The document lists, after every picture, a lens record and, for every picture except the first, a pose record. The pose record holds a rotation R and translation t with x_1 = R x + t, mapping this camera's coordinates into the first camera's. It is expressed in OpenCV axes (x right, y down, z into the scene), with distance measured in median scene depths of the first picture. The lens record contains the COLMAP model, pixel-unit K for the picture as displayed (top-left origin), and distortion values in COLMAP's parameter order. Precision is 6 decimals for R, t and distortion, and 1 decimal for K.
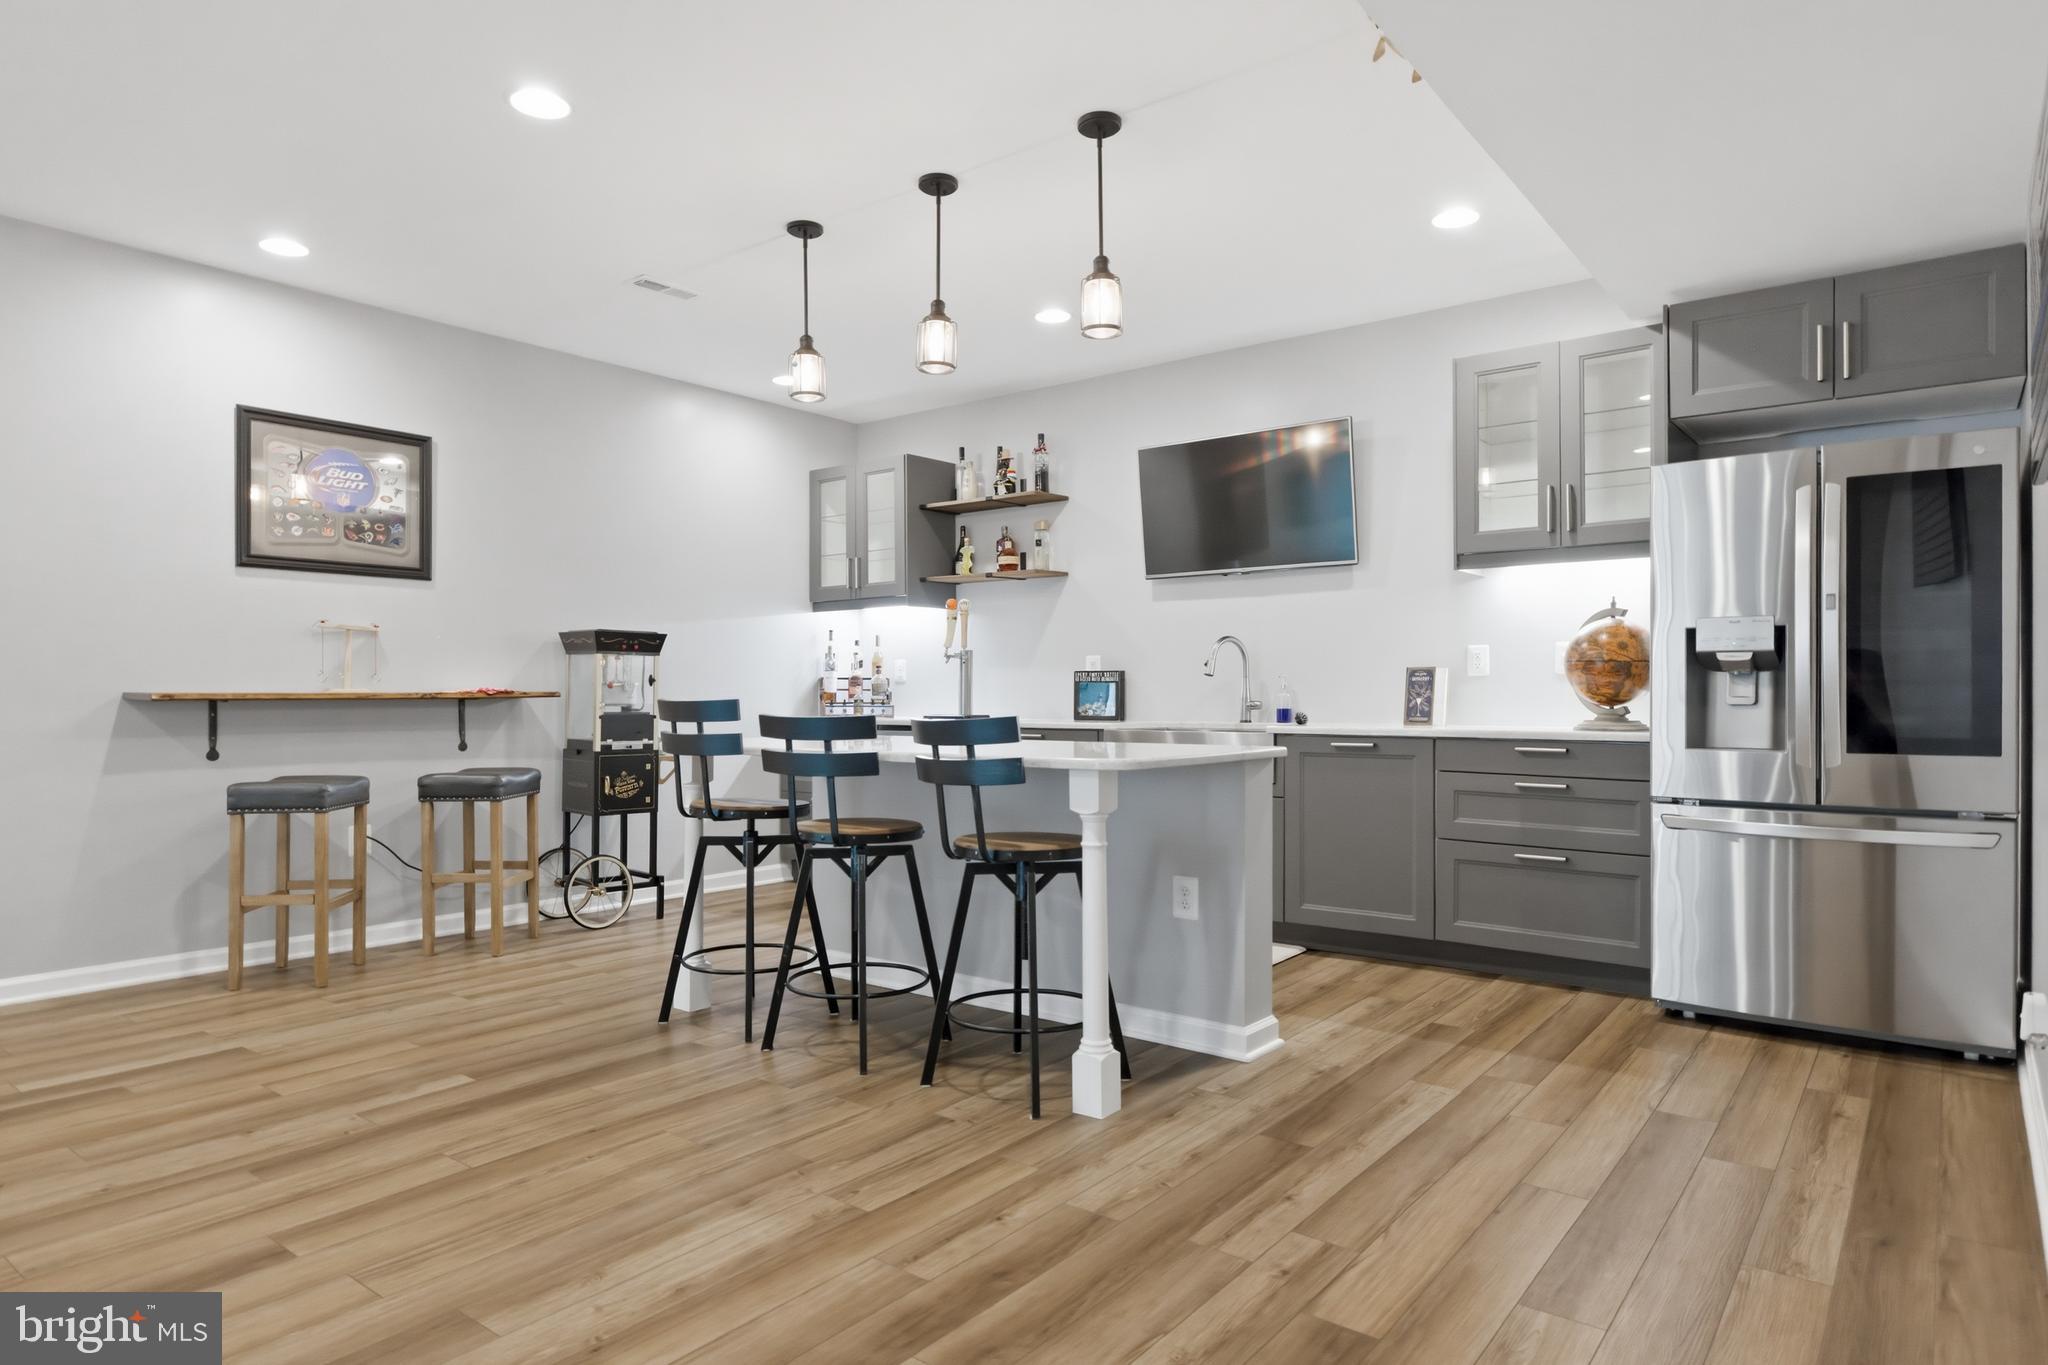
lens RADIAL K [[1249.3, 0, 1007.7], [0, 1249.3, 677.7], [0, 0, 1]] dist [0.031579, 0.002796]
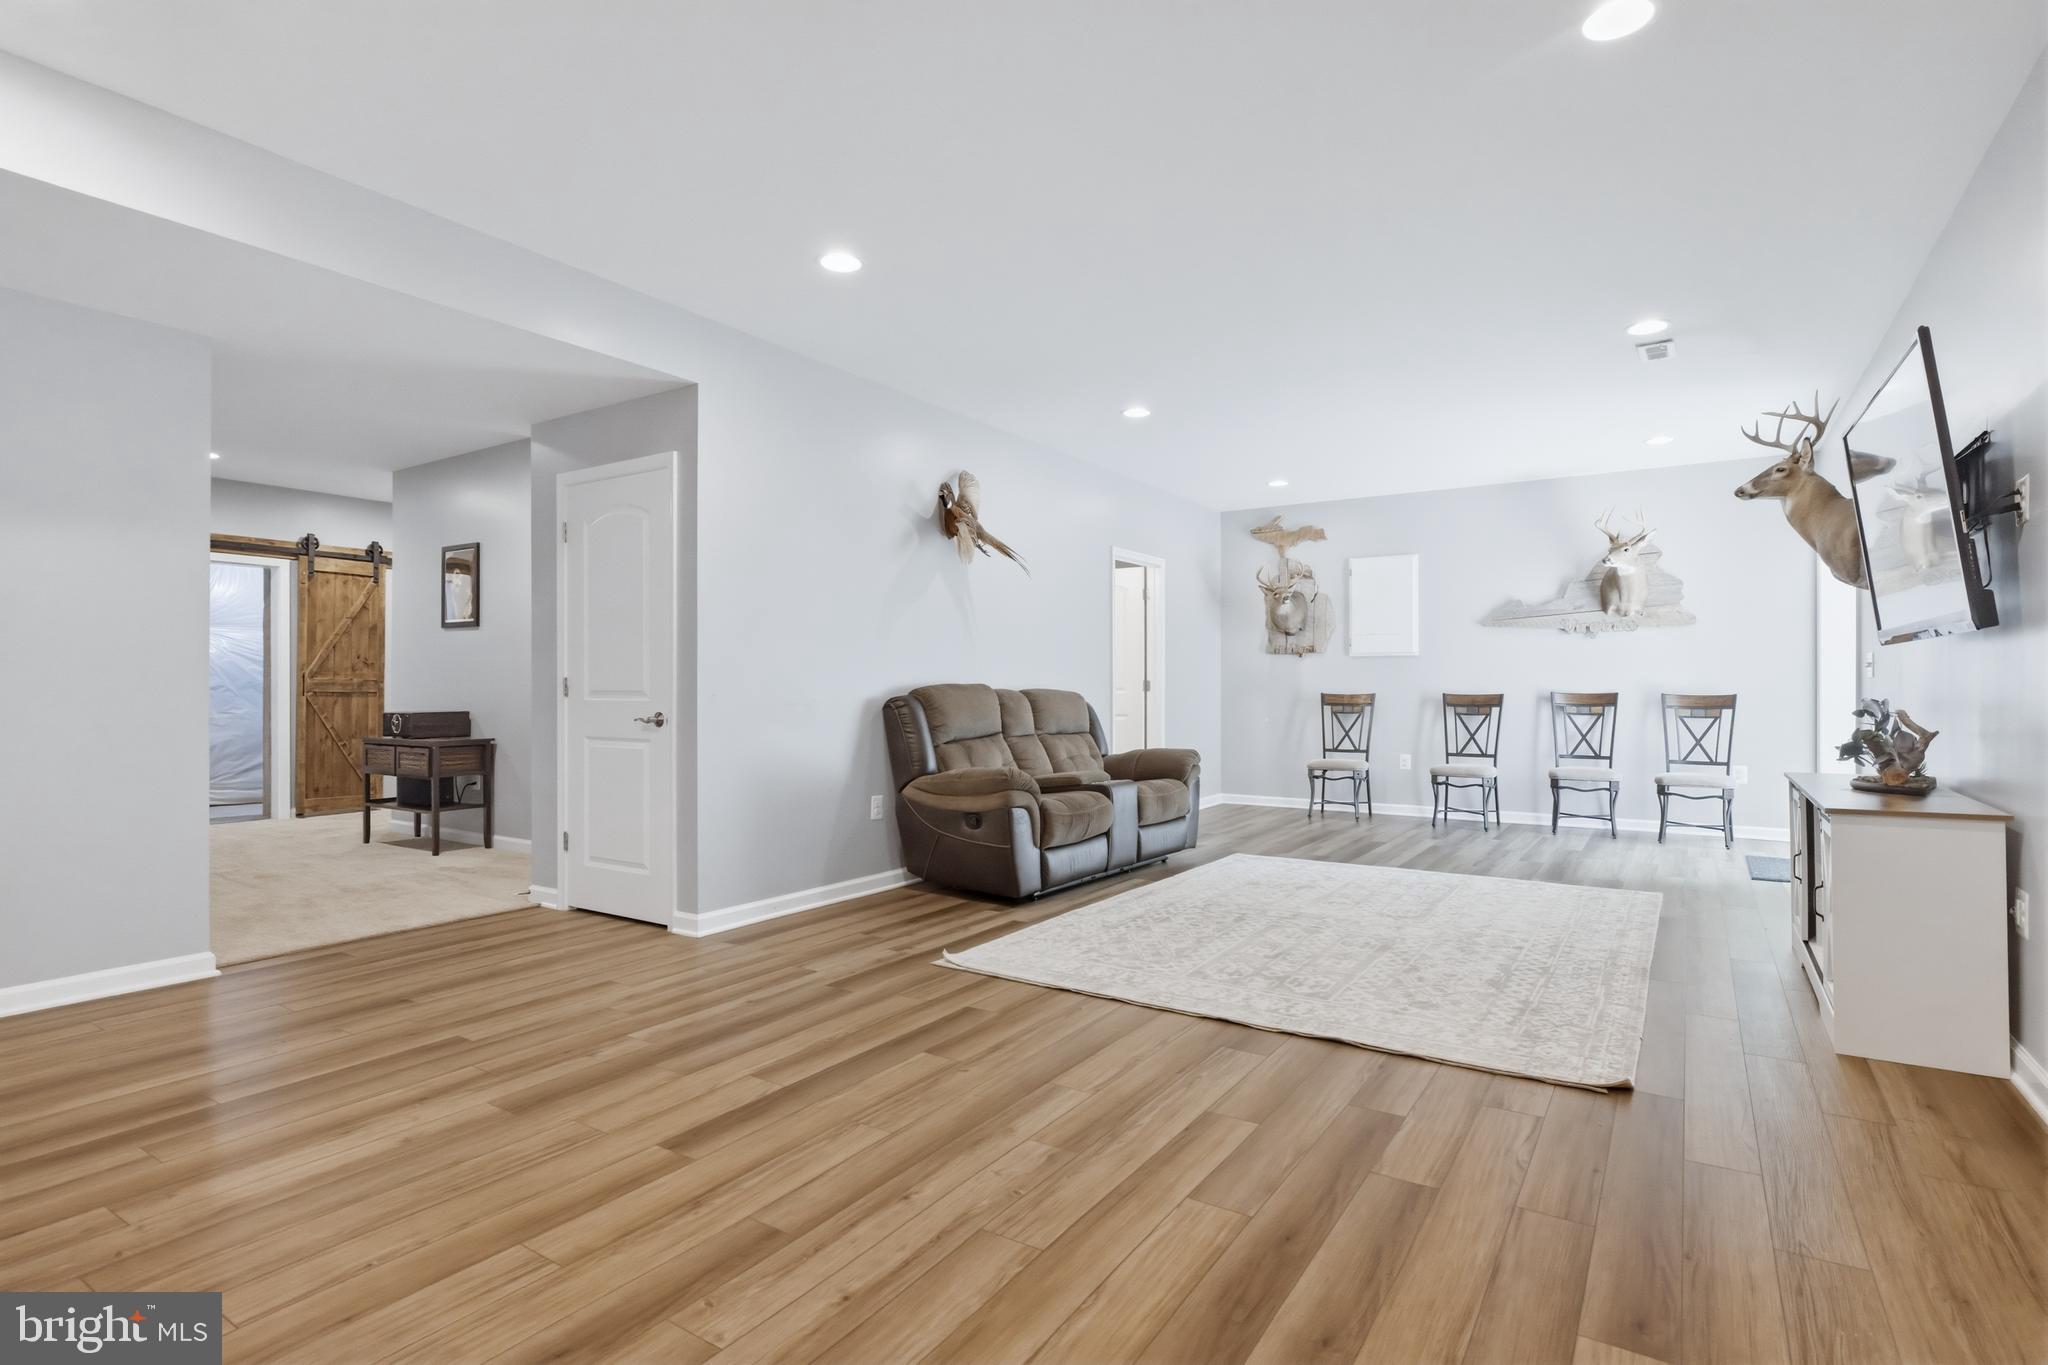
lens RADIAL K [[1037.9, 0, 1012.5], [0, 1037.9, 687.7], [0, 0, 1]] dist [-0.002492, -0.000692]
pose [[-0.996907, 0.001059, -0.078582, -0.693893], [0.002416, 0.999850, -0.017176, 0.029256], [0.078552, -0.017313, -0.996760, 1.711740]]
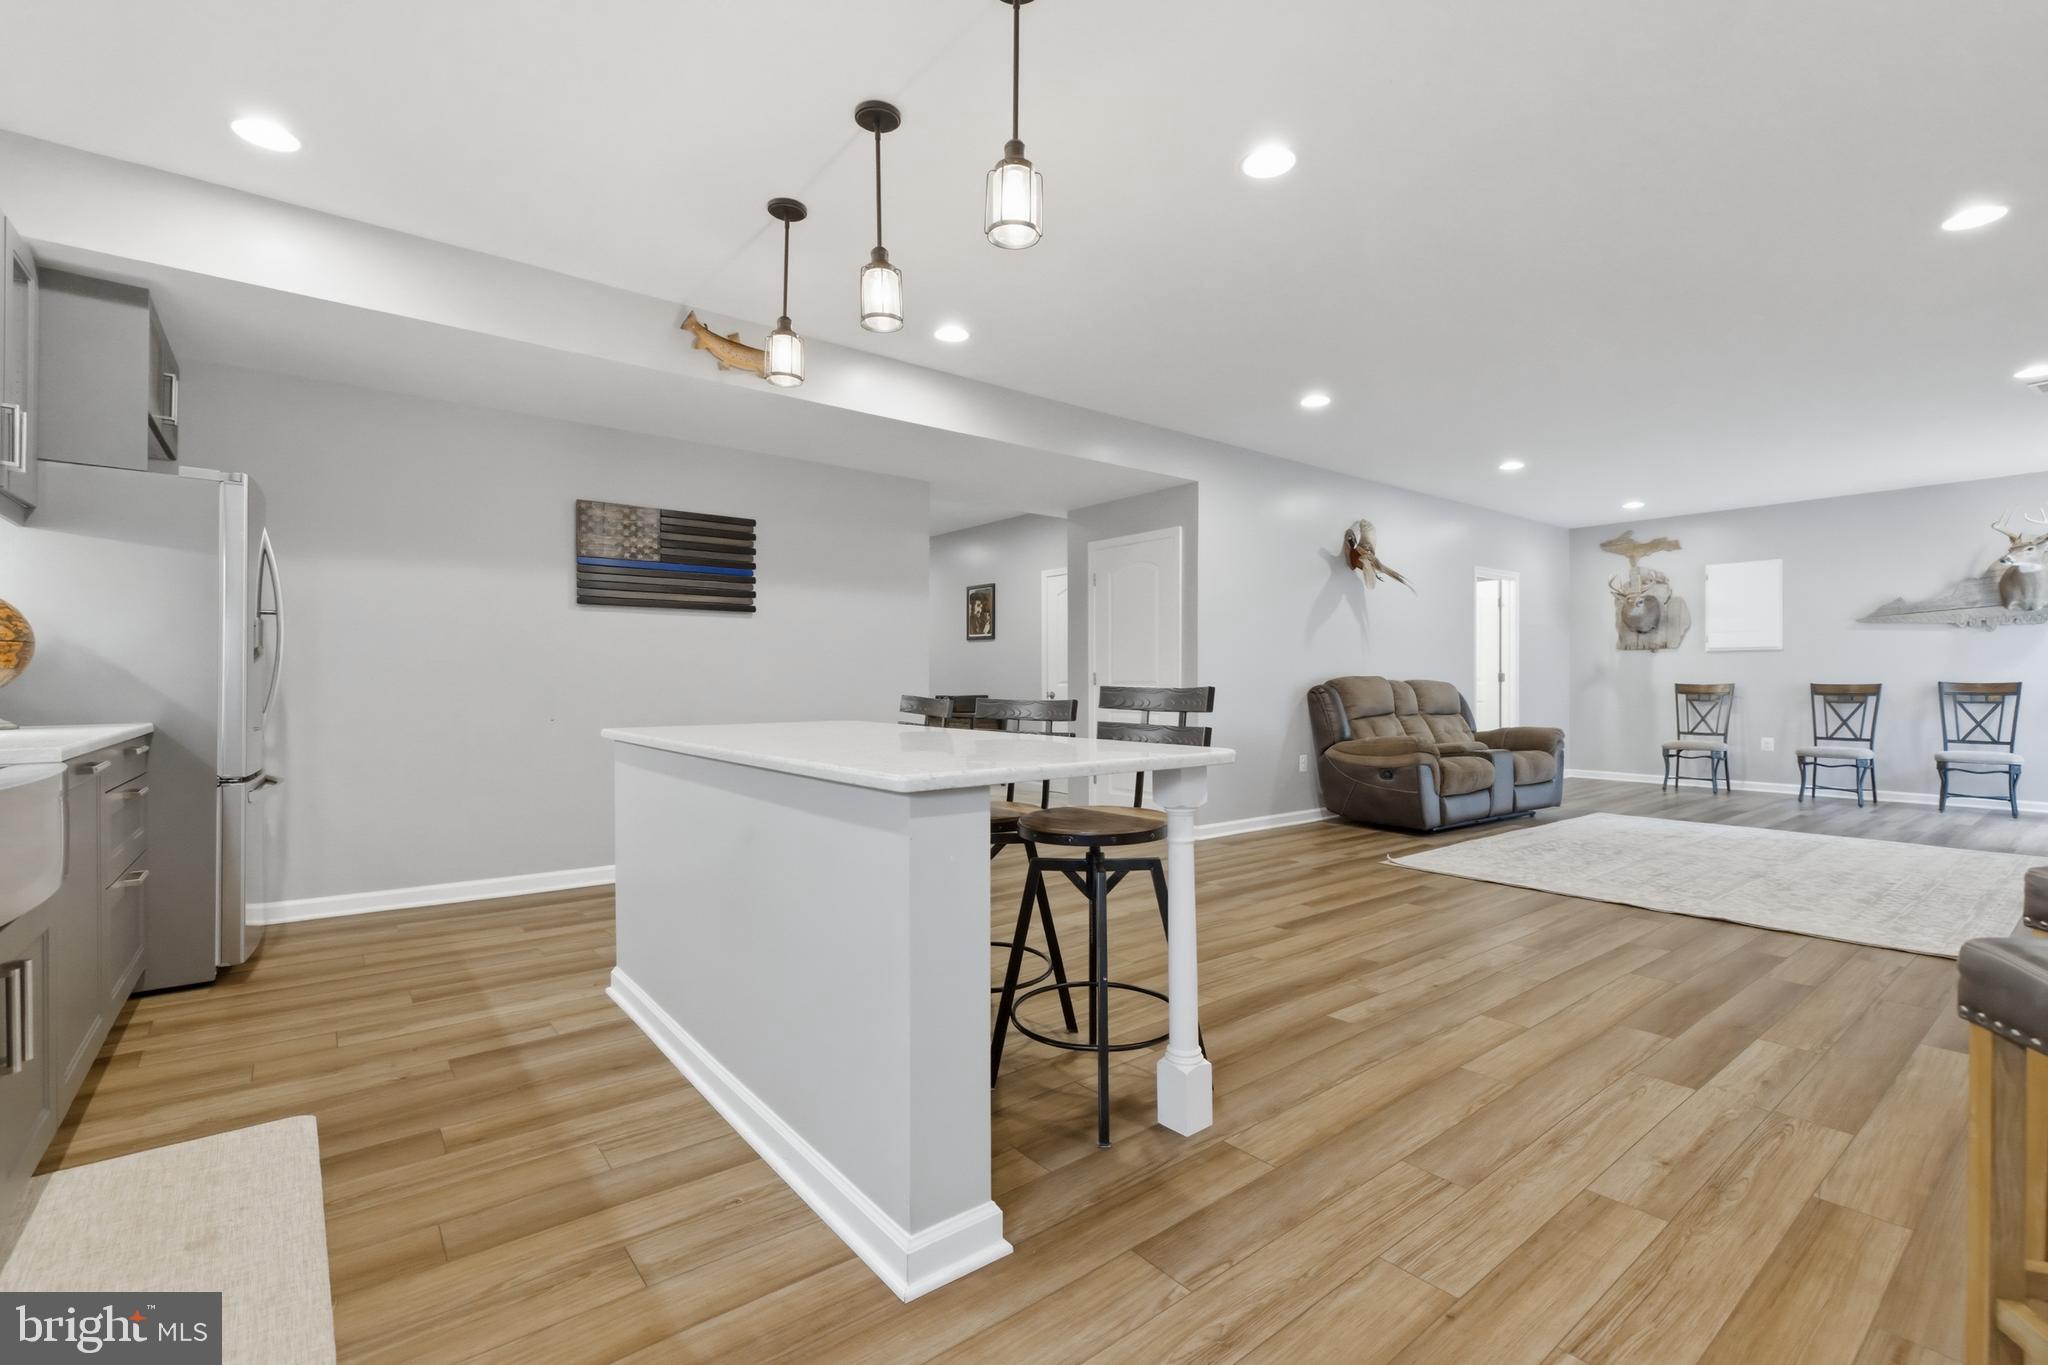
lens RADIAL K [[875.9, 0, 982.6], [0, 875.9, 684.0], [0, 0, 1]] dist [0.003646, -0.000346]
pose [[-0.960884, 0.002003, 0.276943, -0.415002], [-0.001780, 0.999909, -0.013405, 0.041027], [-0.276945, -0.013374, -0.960793, 2.232294]]
